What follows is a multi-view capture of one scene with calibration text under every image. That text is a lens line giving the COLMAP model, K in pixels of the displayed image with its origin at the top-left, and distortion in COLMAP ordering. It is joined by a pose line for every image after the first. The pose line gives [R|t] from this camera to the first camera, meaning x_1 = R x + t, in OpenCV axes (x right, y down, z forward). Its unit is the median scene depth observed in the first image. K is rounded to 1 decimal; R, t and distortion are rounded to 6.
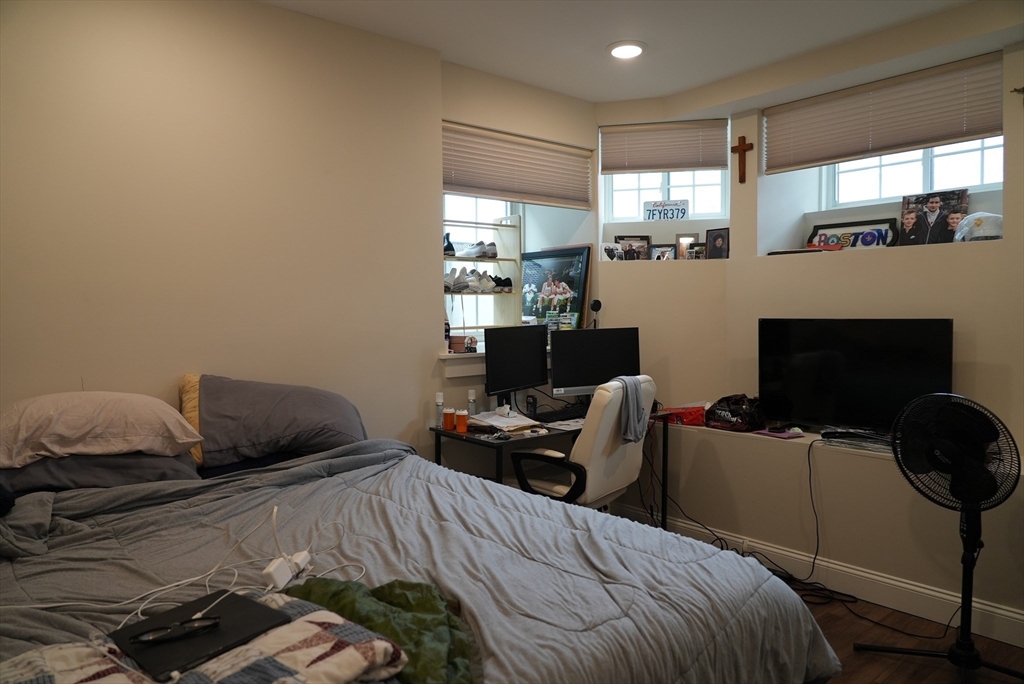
lens RADIAL K [[693.5, 0, 518.5], [0, 693.5, 344.6], [0, 0, 1]] dist [-0.024866, 0.017098]
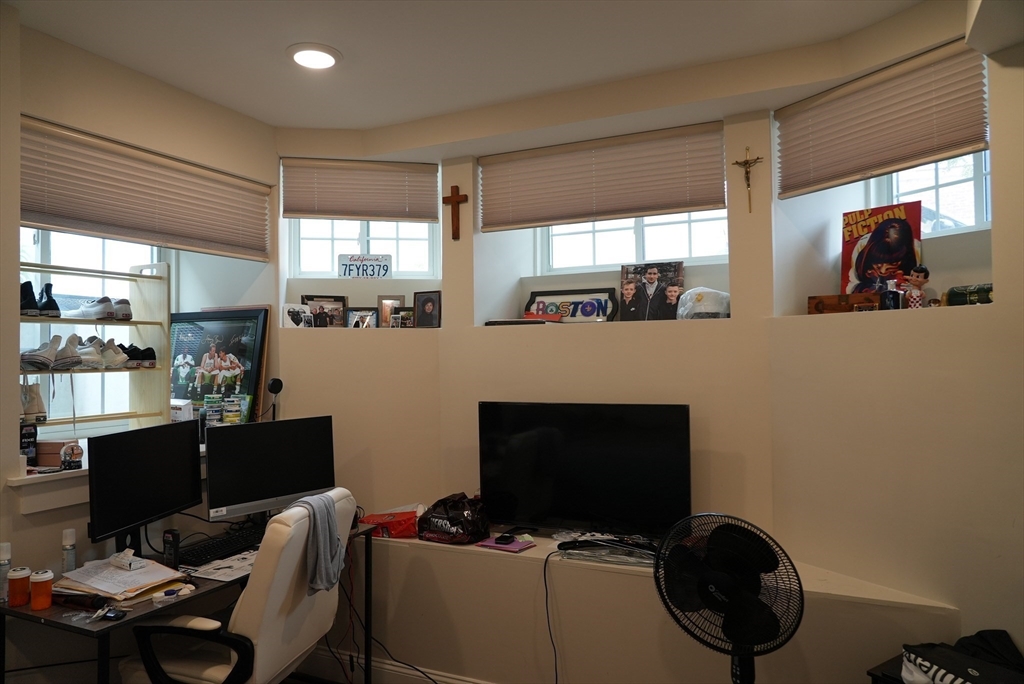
lens RADIAL K [[693.5, 0, 519.5], [0, 693.5, 339.1], [0, 0, 1]] dist [-0.024866, 0.017098]
pose [[0.908102, 0.007486, 0.418683, 0.040683], [0.025691, 0.996961, -0.073548, -0.049668], [-0.417961, 0.077546, 0.905149, 0.213635]]
